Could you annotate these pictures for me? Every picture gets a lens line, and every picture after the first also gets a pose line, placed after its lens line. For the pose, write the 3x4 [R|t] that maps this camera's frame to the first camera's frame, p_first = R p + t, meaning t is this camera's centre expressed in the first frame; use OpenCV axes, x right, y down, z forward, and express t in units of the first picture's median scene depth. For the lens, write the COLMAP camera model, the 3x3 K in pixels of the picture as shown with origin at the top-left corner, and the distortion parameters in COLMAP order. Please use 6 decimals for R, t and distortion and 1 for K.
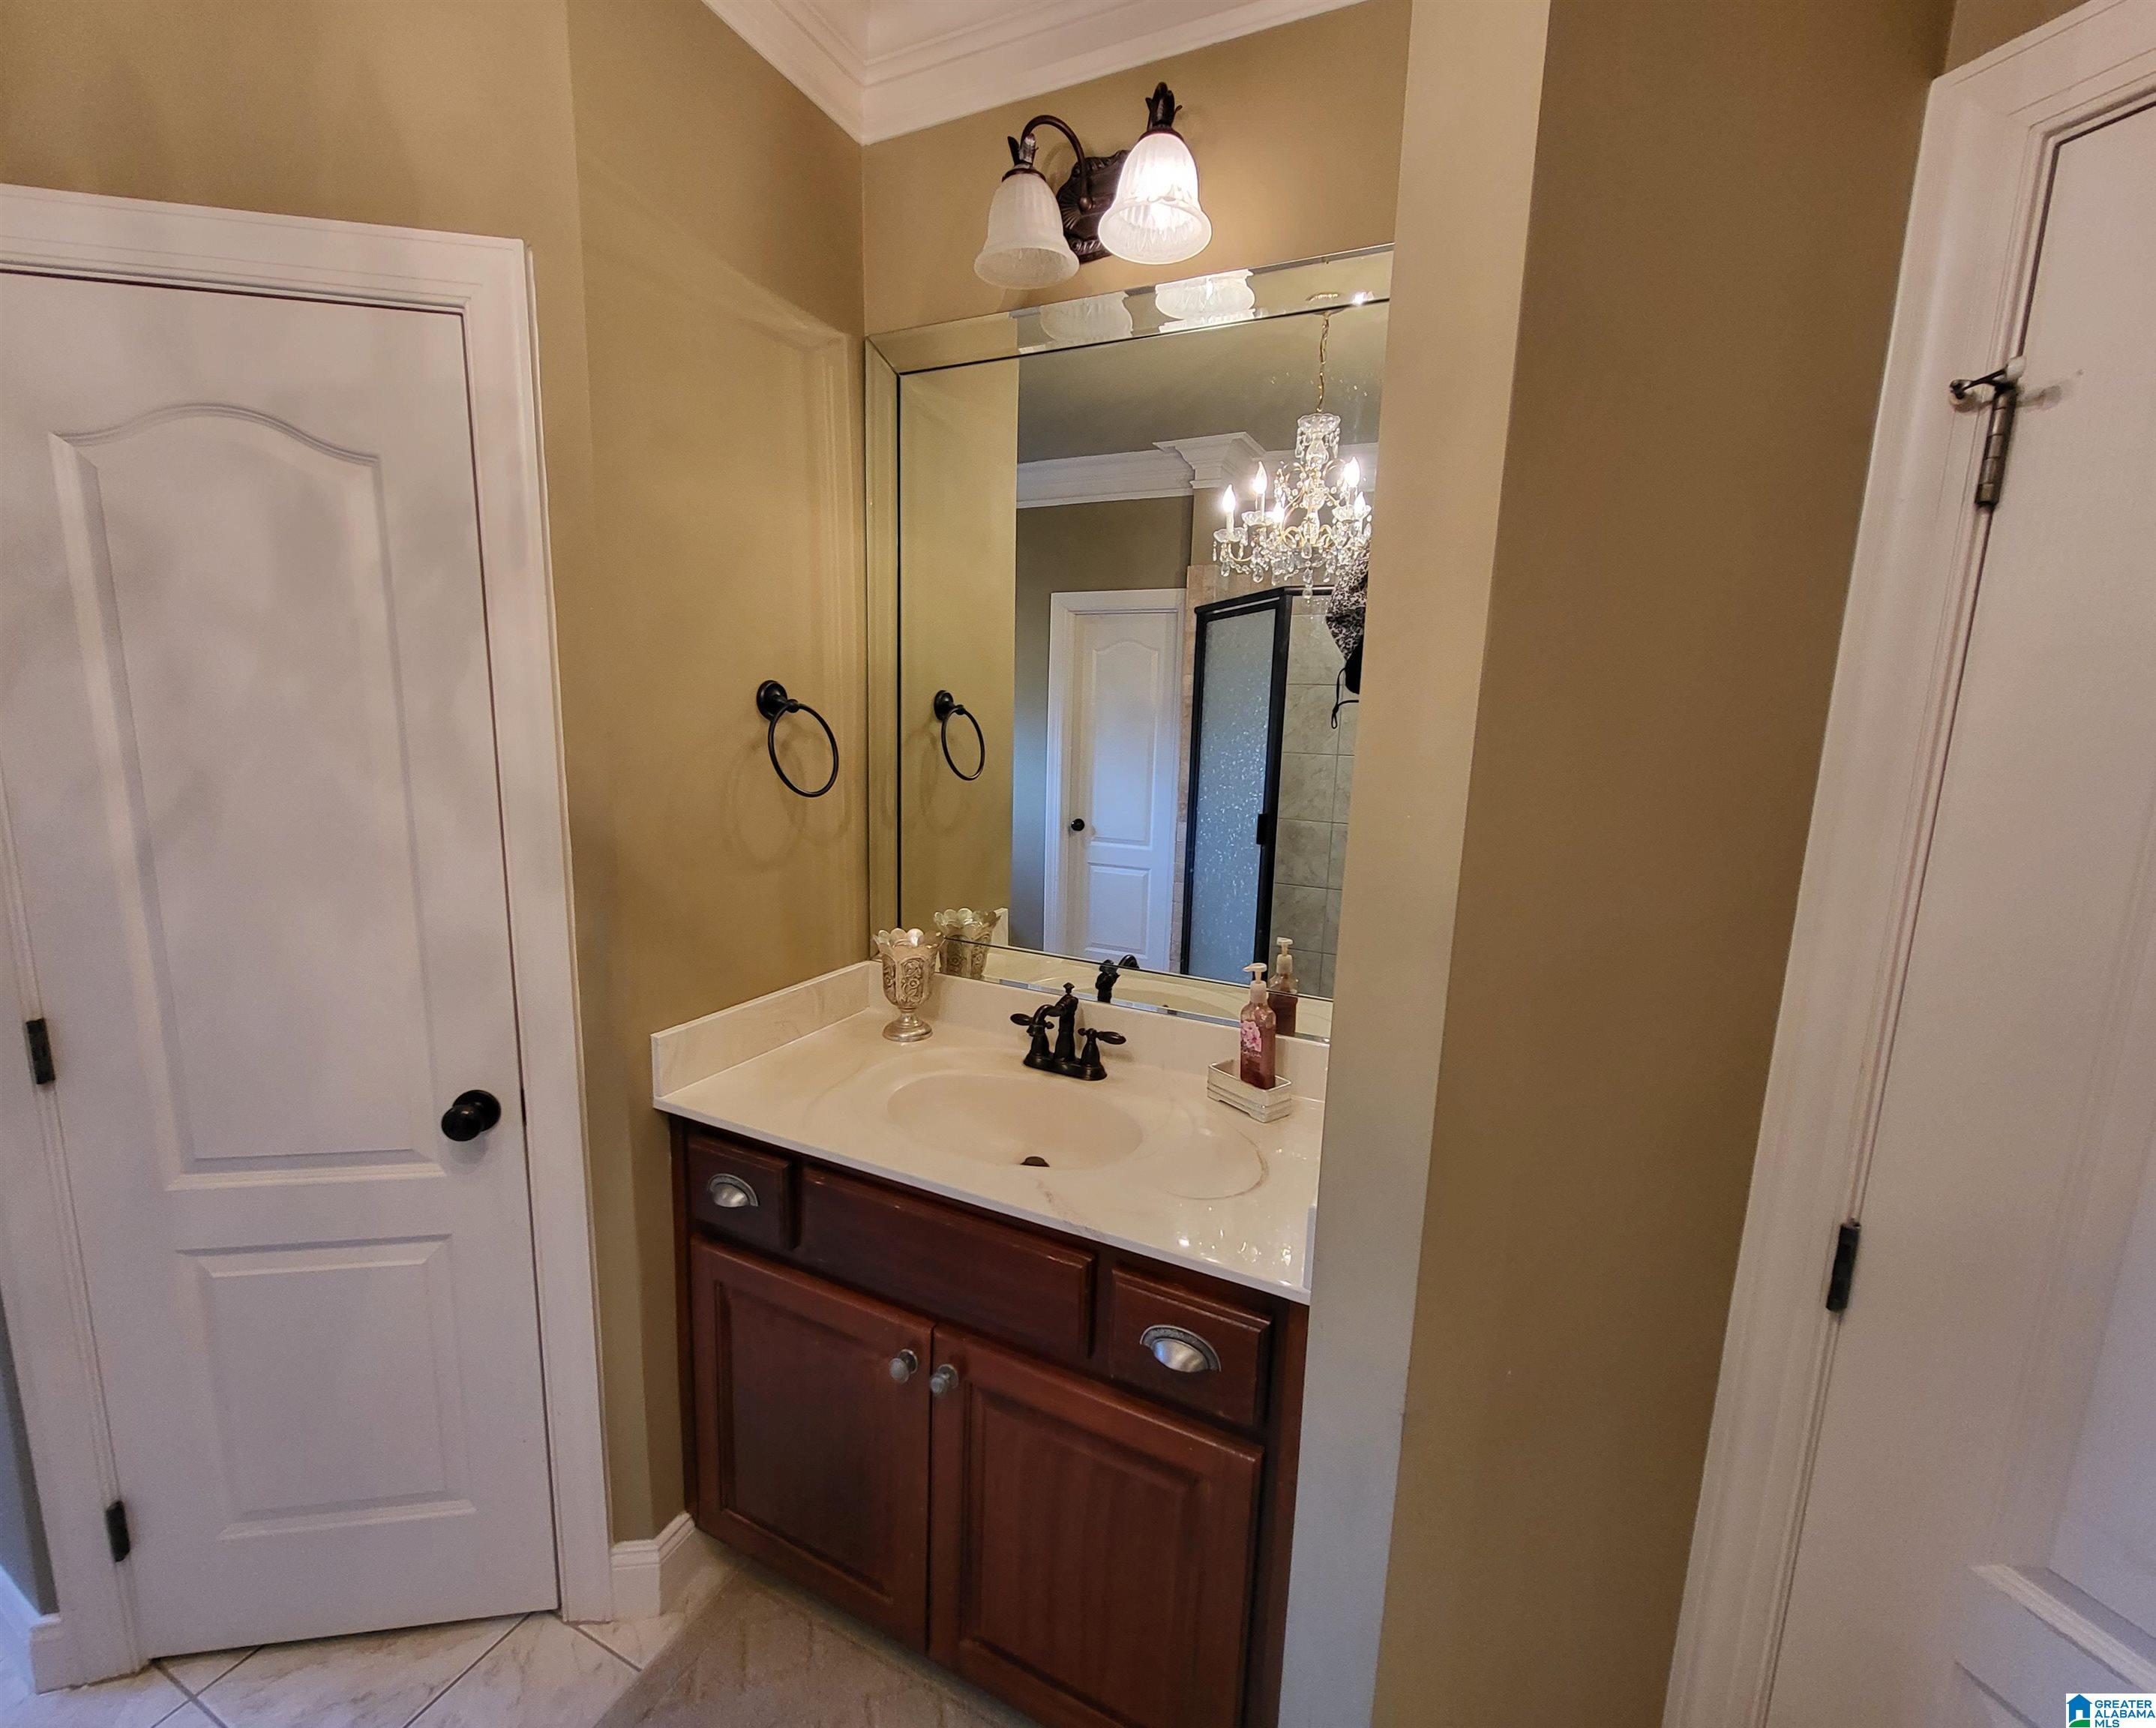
lens RADIAL K [[922.0, 0, 1077.1], [0, 922.0, 879.7], [0, 0, 1]] dist [0.008335, 0.000281]
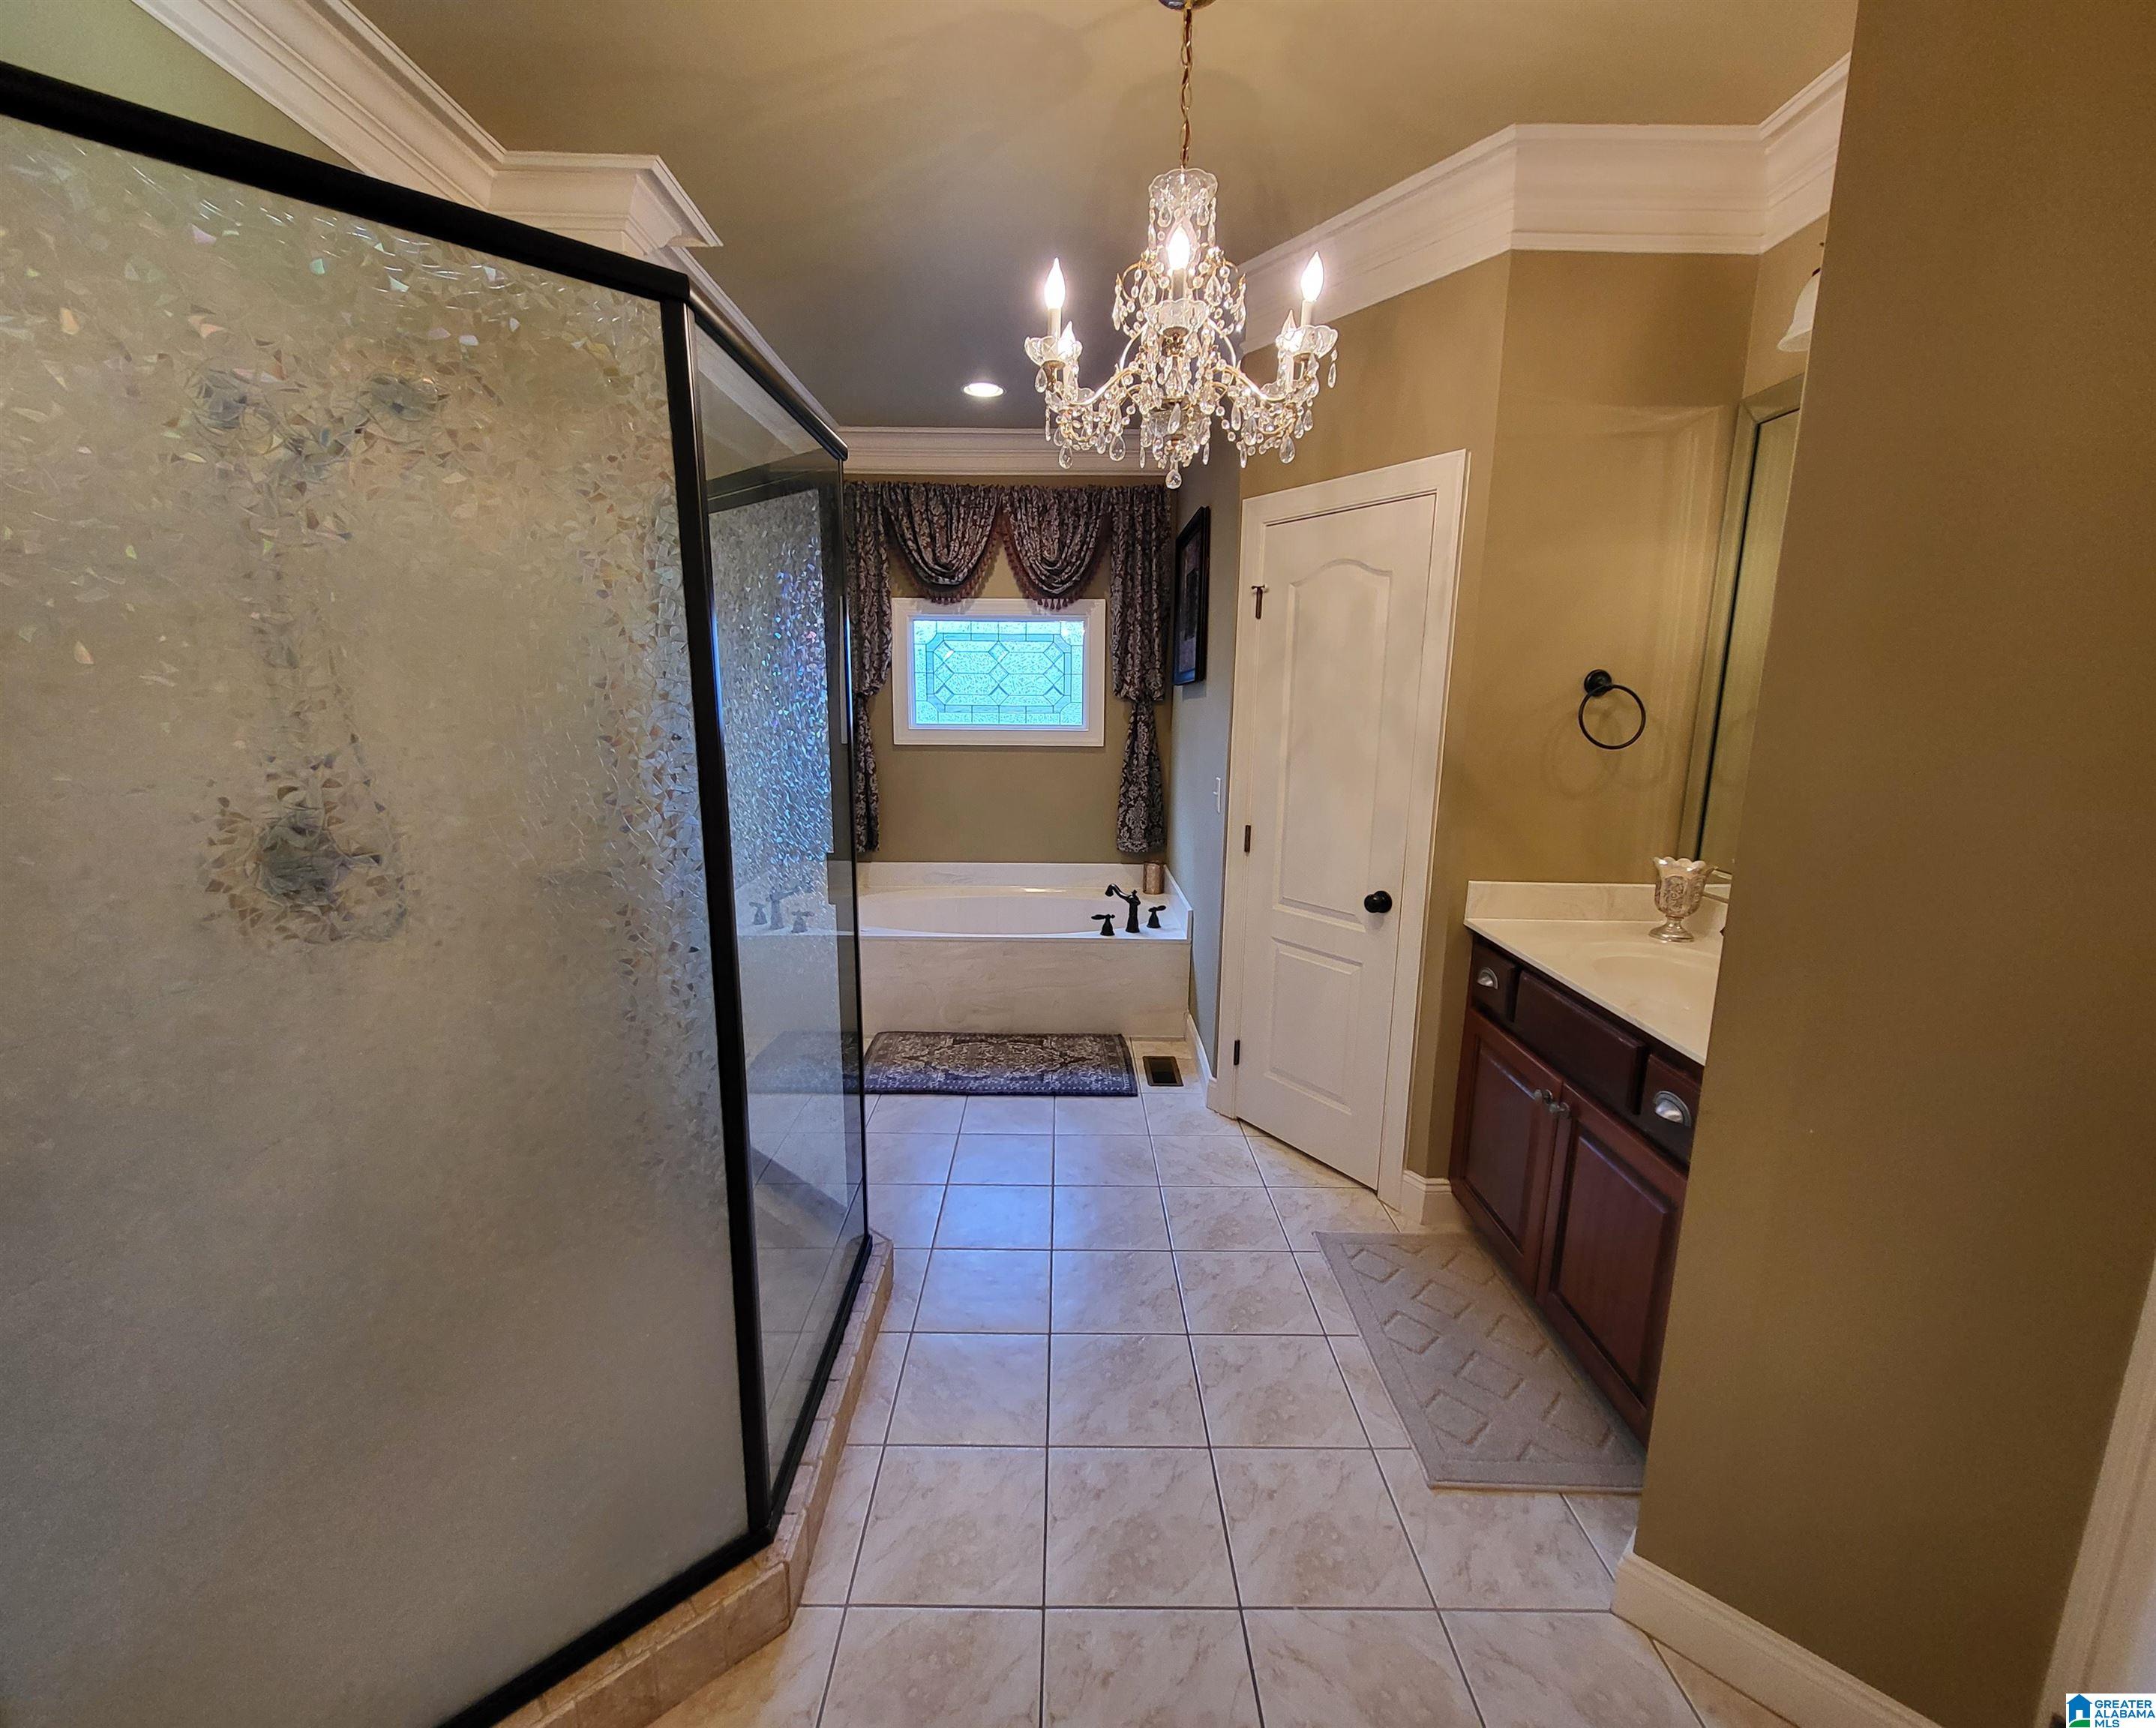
lens RADIAL K [[898.0, 0, 1067.8], [0, 898.0, 862.6], [0, 0, 1]] dist [0.002602, 0.000126]
pose [[0.435392, 0.143448, -0.888739, 0.702506], [-0.150575, 0.984920, 0.085205, 0.106154], [0.887559, 0.096724, 0.450426, -0.421056]]
